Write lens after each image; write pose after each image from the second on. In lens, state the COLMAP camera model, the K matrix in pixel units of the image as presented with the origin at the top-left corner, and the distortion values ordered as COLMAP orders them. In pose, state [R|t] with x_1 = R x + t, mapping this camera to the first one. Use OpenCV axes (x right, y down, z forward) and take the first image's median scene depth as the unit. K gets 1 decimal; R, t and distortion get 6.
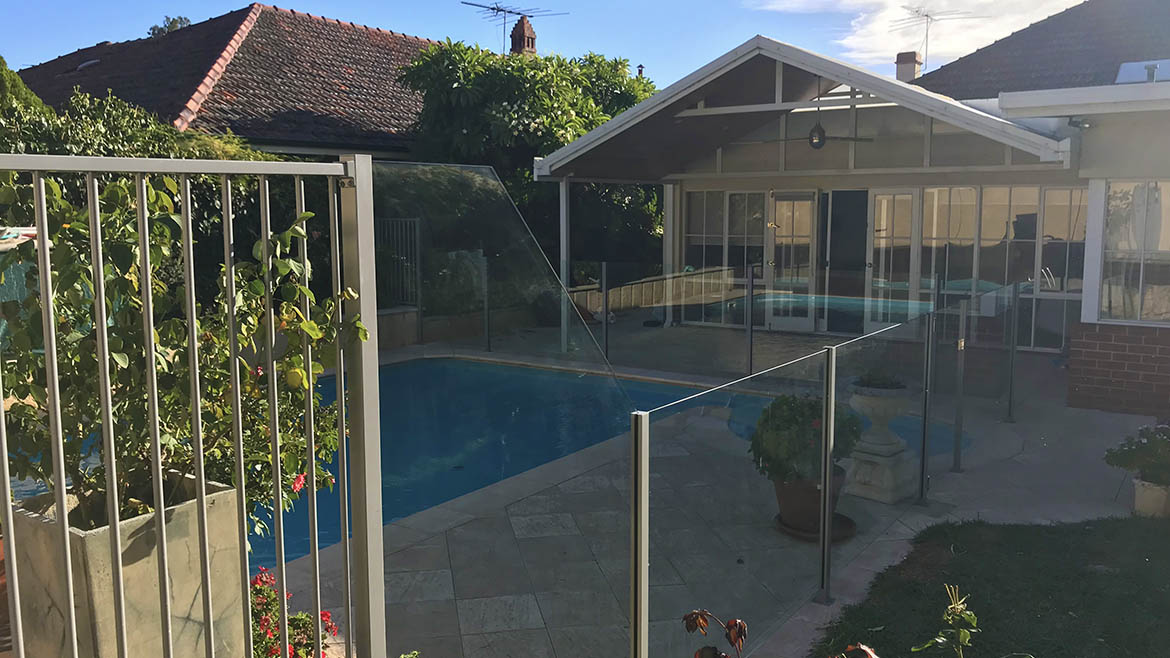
lens RADIAL K [[949.3, 0, 585.0], [0, 949.3, 329.0], [0, 0, 1]] dist [0.090708, -0.145476]
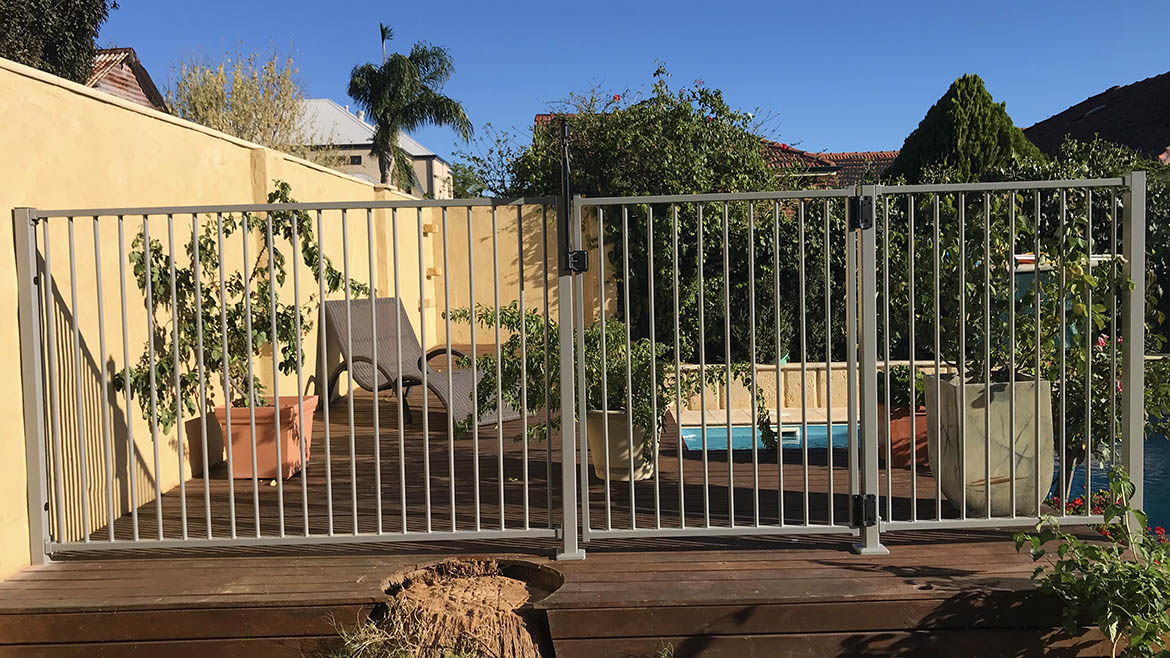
lens RADIAL K [[949.3, 0, 585.0], [0, 949.3, 329.0], [0, 0, 1]] dist [0.090708, -0.145476]
pose [[0.564253, 0.044811, -0.824385, 0.119426], [-0.079763, 0.996814, -0.000410, 0.031159], [0.821740, 0.065987, 0.566030, -0.130514]]
